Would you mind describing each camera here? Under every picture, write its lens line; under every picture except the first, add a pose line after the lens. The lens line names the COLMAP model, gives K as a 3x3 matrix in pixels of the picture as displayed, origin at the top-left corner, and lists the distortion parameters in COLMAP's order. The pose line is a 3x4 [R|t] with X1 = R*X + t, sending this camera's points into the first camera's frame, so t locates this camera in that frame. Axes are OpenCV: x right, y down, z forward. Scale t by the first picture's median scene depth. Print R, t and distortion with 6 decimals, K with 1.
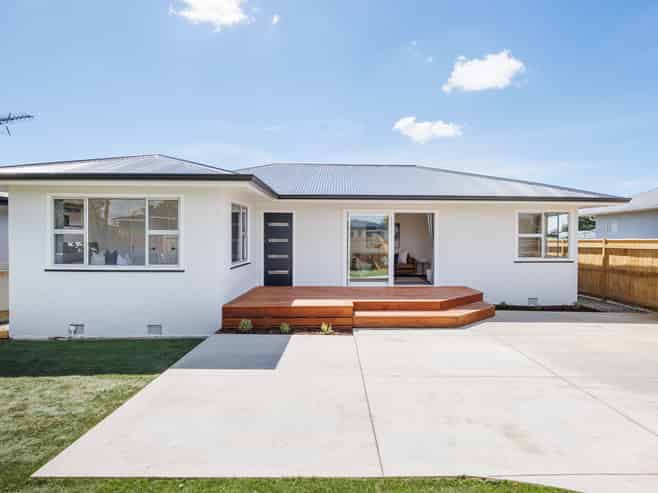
lens RADIAL K [[411.4, 0, 329.0], [0, 411.4, 246.5], [0, 0, 1]] dist [-0.000122, 0.000015]
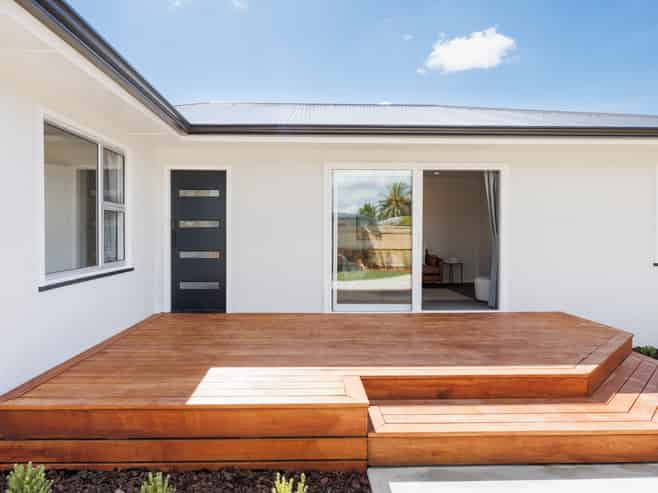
lens RADIAL K [[445.3, 0, 311.4], [0, 445.3, 242.7], [0, 0, 1]] dist [0.000556, 0.000645]
pose [[0.999536, -0.001760, 0.030394, 0.000940], [0.001678, 0.999995, 0.002740, 0.007677], [-0.030398, -0.002687, 0.999534, 0.442185]]
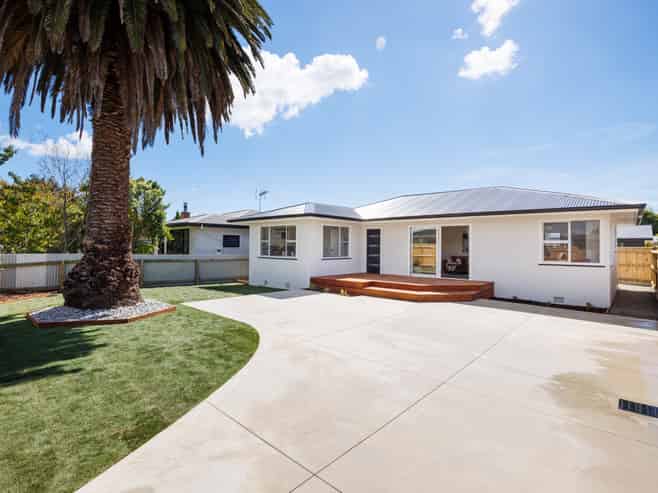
lens RADIAL K [[314.1, 0, 329.0], [0, 314.1, 246.5], [0, 0, 1]] dist [-0.000258, -0.000044]
pose [[0.748216, 0.003828, -0.663444, 0.588663], [-0.017902, 0.999736, -0.014422, 0.009982], [0.663213, 0.022668, 0.748087, -0.067552]]
